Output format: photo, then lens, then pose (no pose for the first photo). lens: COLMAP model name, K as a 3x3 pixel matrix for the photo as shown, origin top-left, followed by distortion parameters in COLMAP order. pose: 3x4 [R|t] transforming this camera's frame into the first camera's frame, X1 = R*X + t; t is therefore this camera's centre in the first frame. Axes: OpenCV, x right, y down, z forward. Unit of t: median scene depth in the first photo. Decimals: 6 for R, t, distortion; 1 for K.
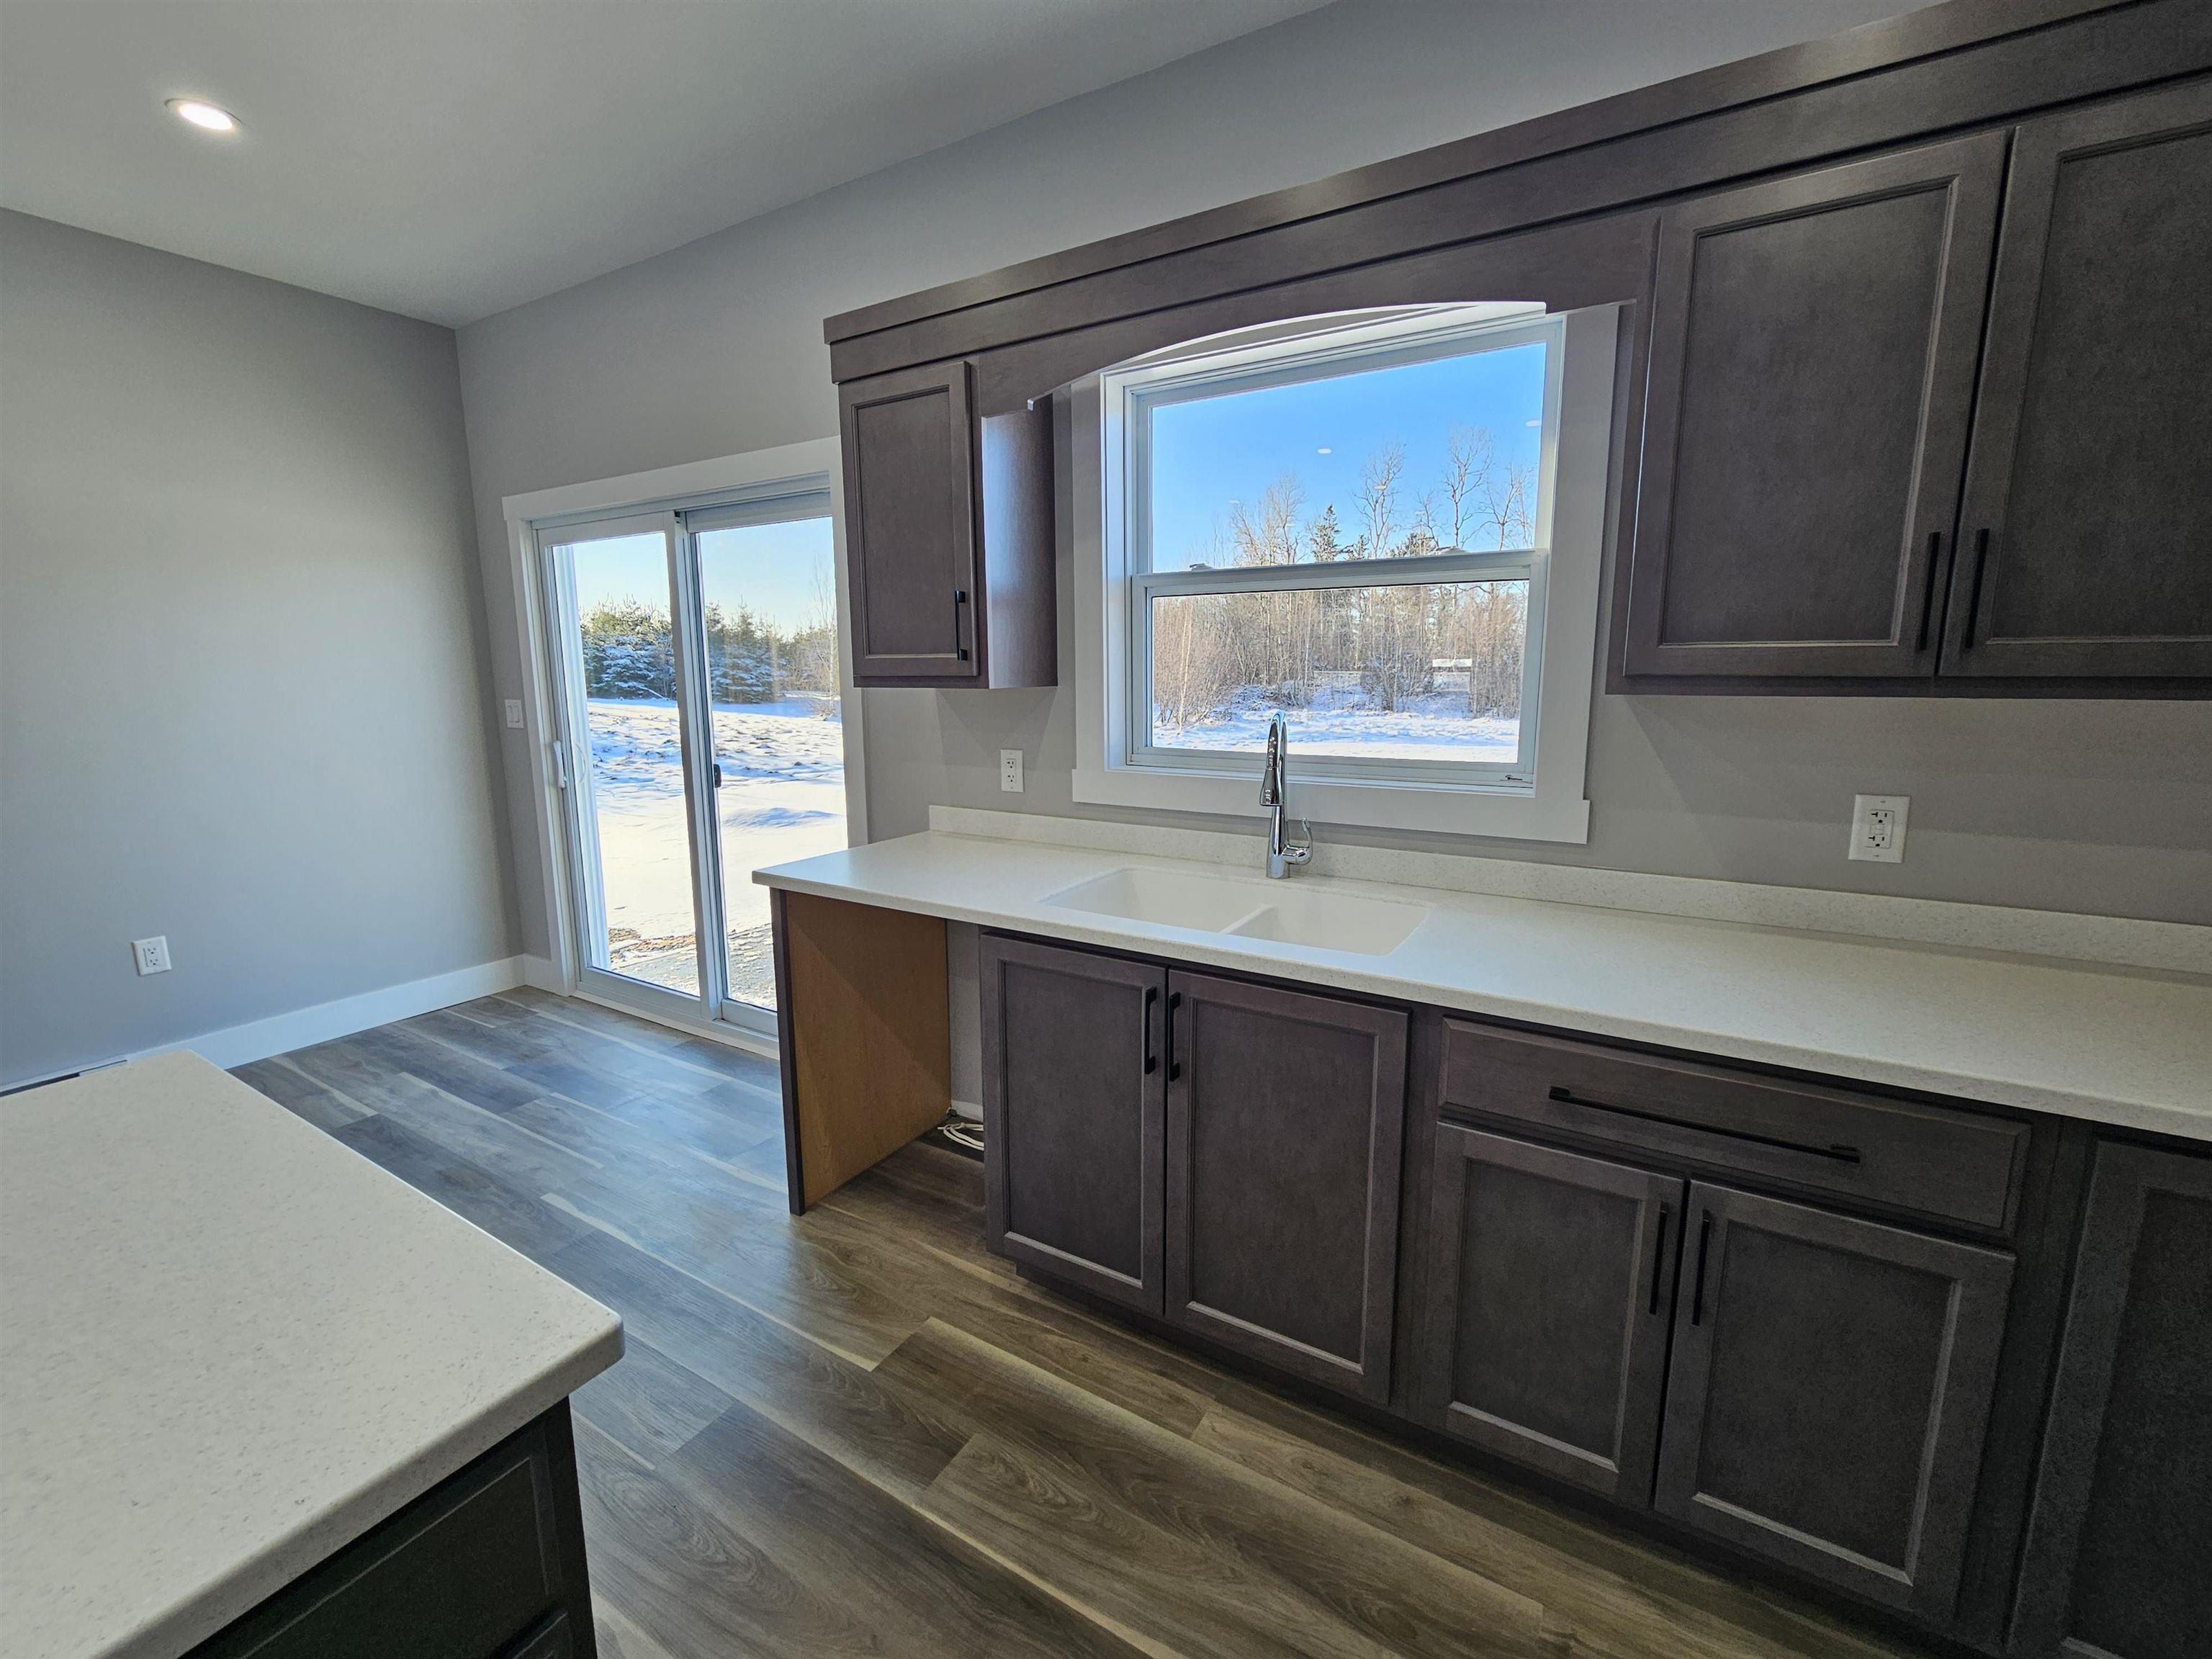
lens RADIAL K [[912.0, 0, 1113.4], [0, 912.0, 816.1], [0, 0, 1]] dist [-0.001562, -0.000352]
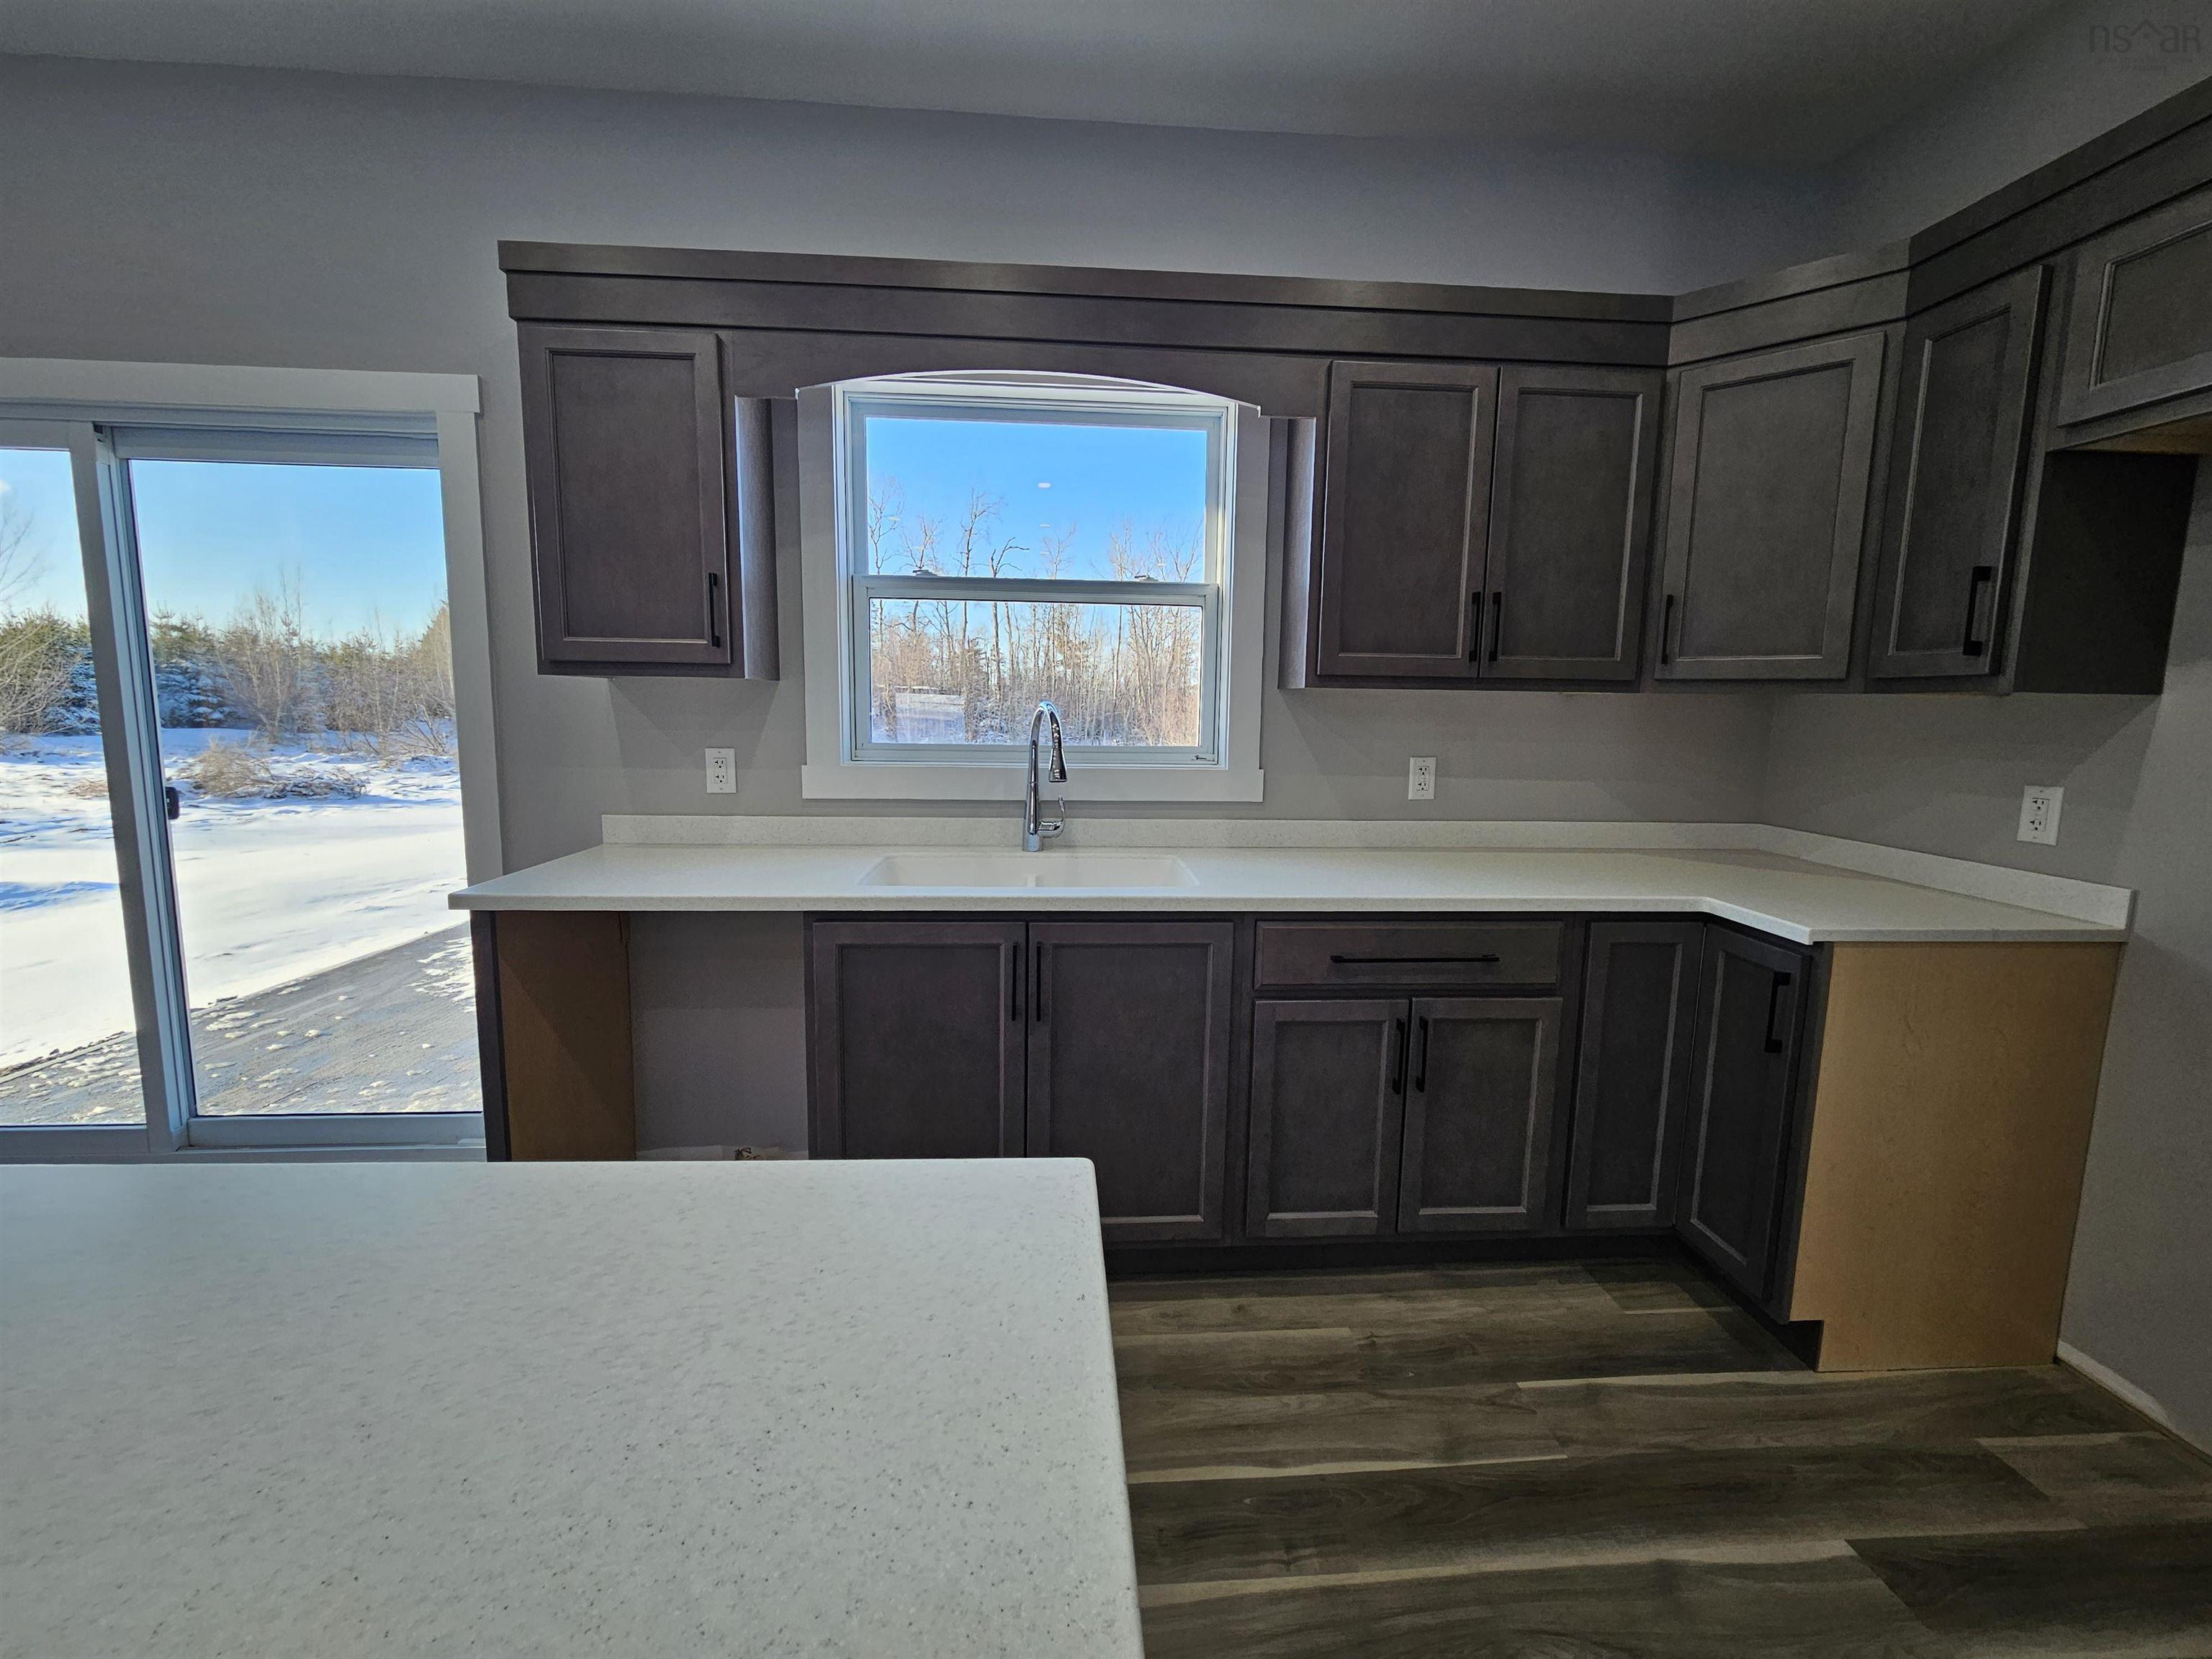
lens RADIAL K [[912.0, 0, 1113.4], [0, 912.0, 816.1], [0, 0, 1]] dist [-0.001562, -0.000352]
pose [[0.822687, -0.052699, 0.566046, -0.433817], [0.072373, 0.997301, -0.012336, 0.052171], [-0.563869, 0.051115, 0.824281, 0.003374]]
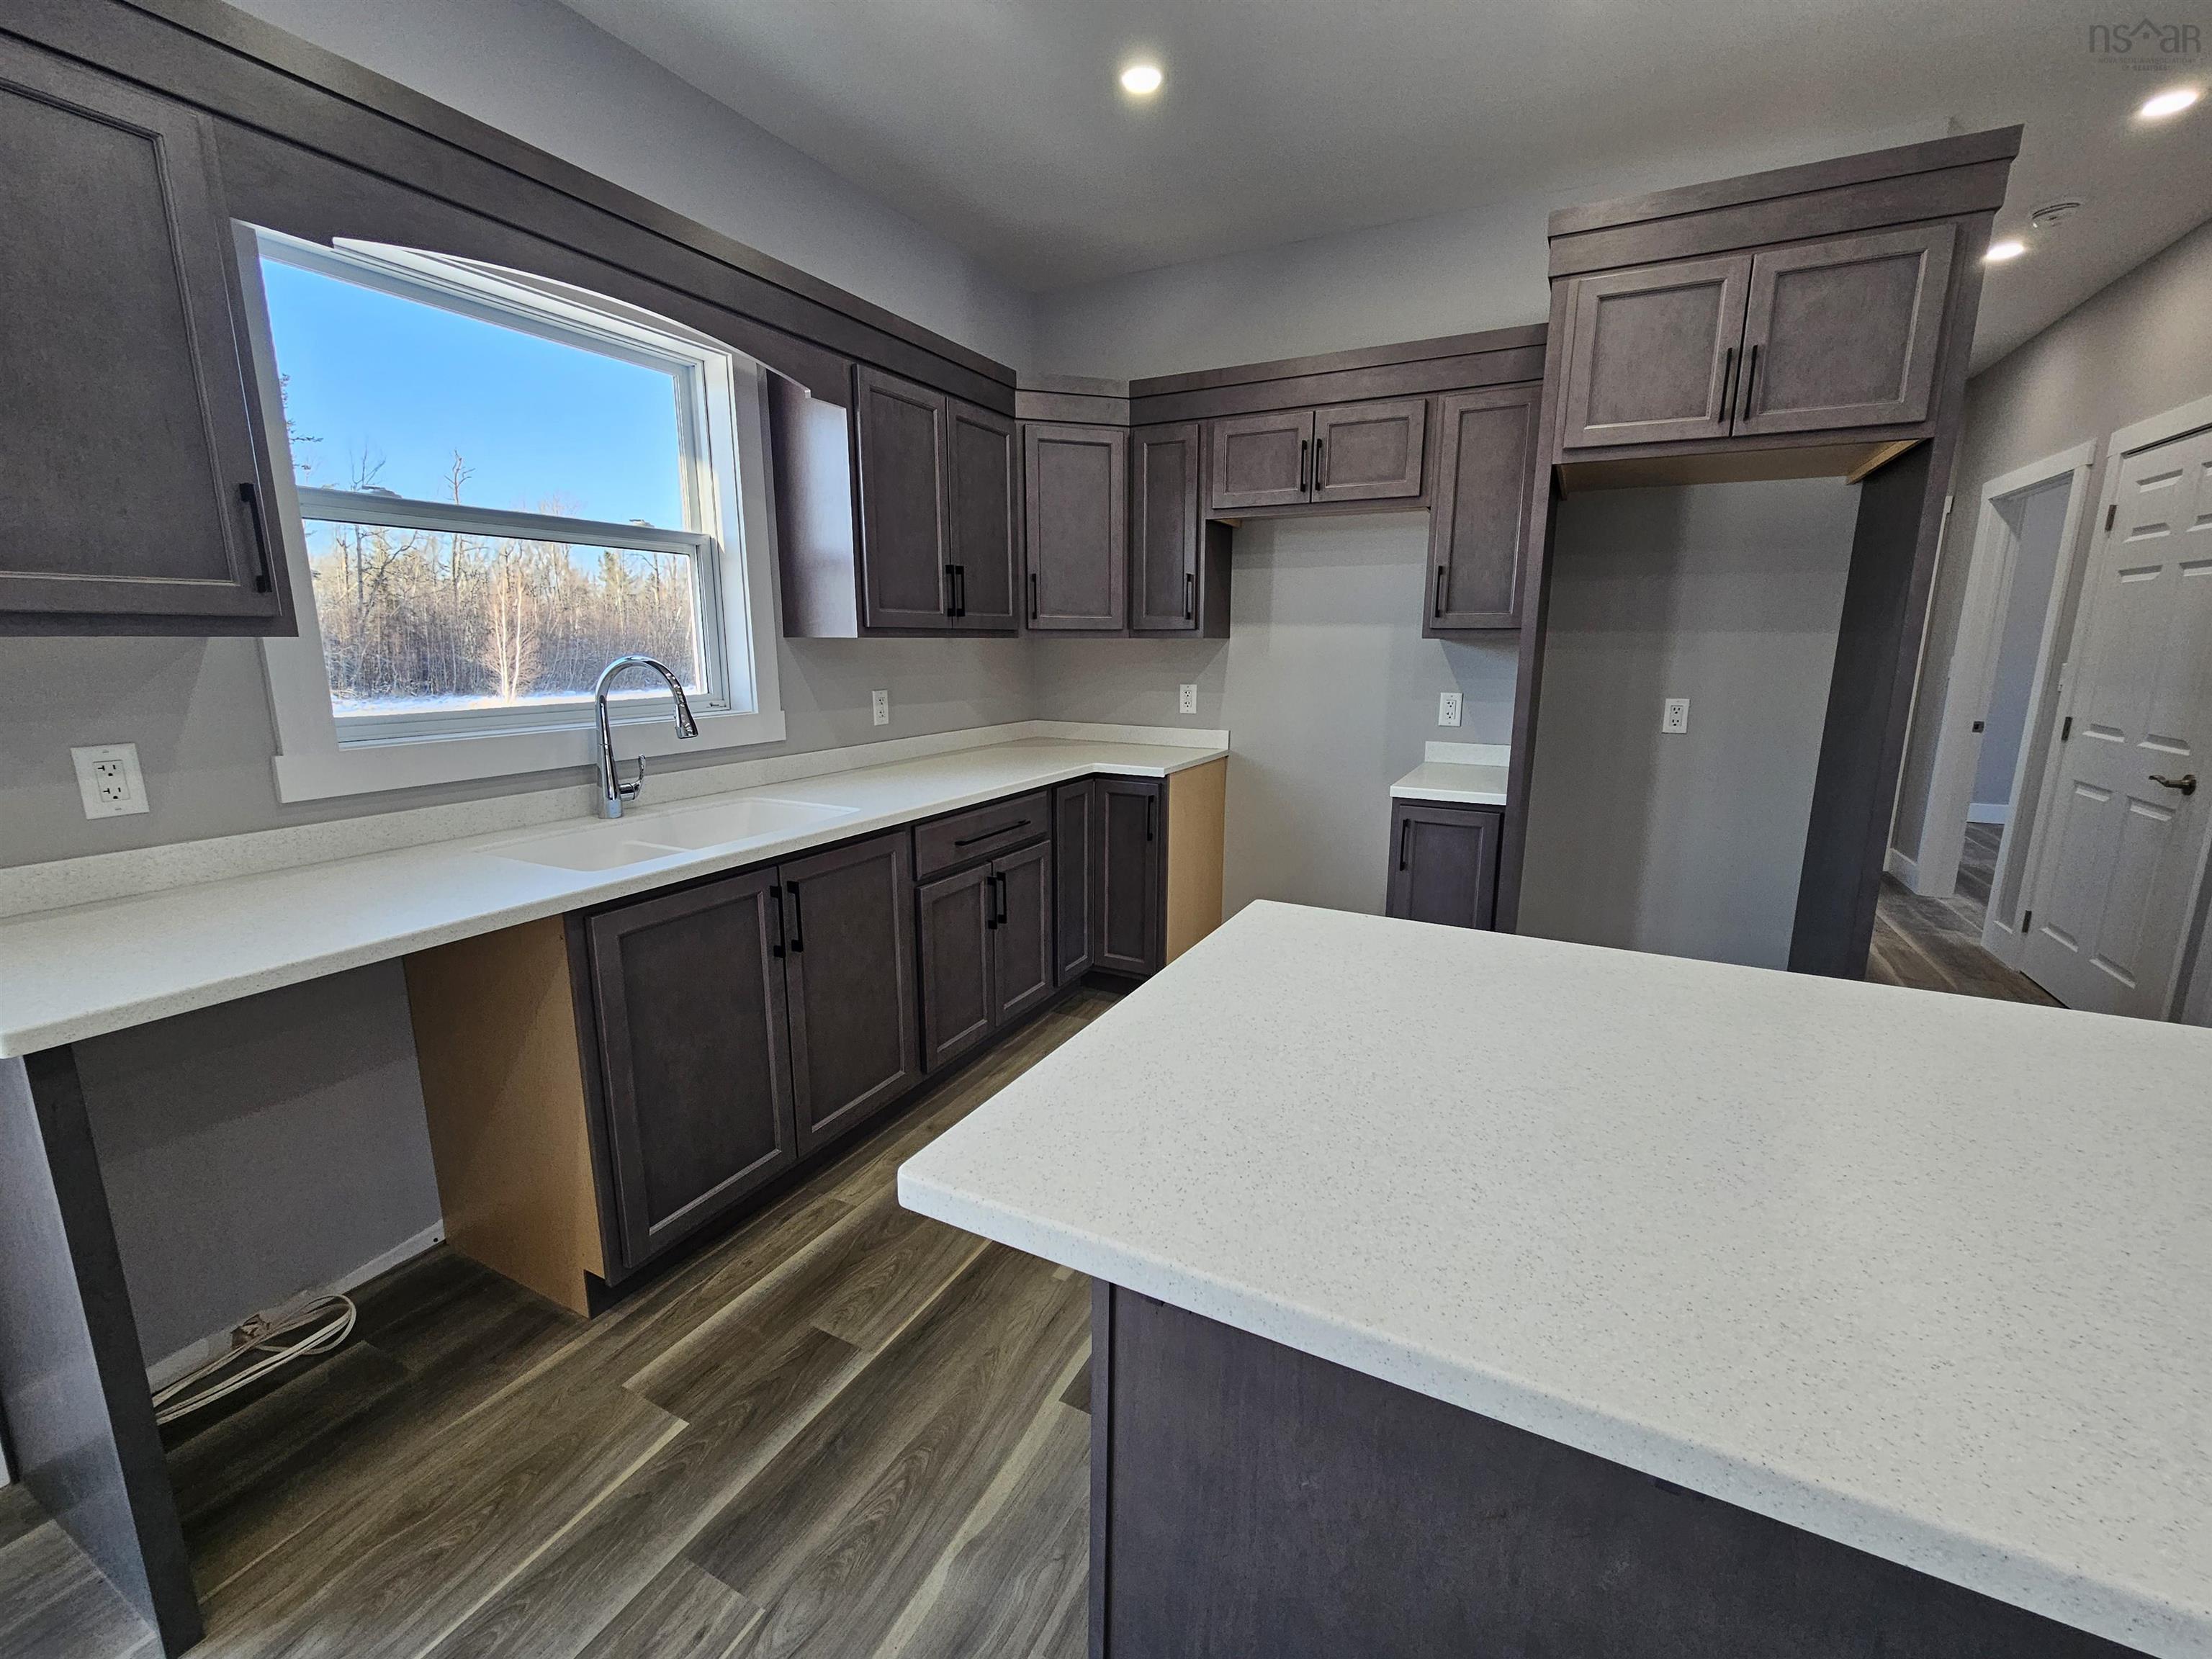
lens RADIAL K [[912.0, 0, 1113.4], [0, 912.0, 816.1], [0, 0, 1]] dist [-0.001562, -0.000352]
pose [[-0.062705, -0.186857, 0.980384, -1.023883], [0.157677, 0.968125, 0.194606, -0.055266], [-0.985498, 0.166787, -0.031243, 0.527520]]
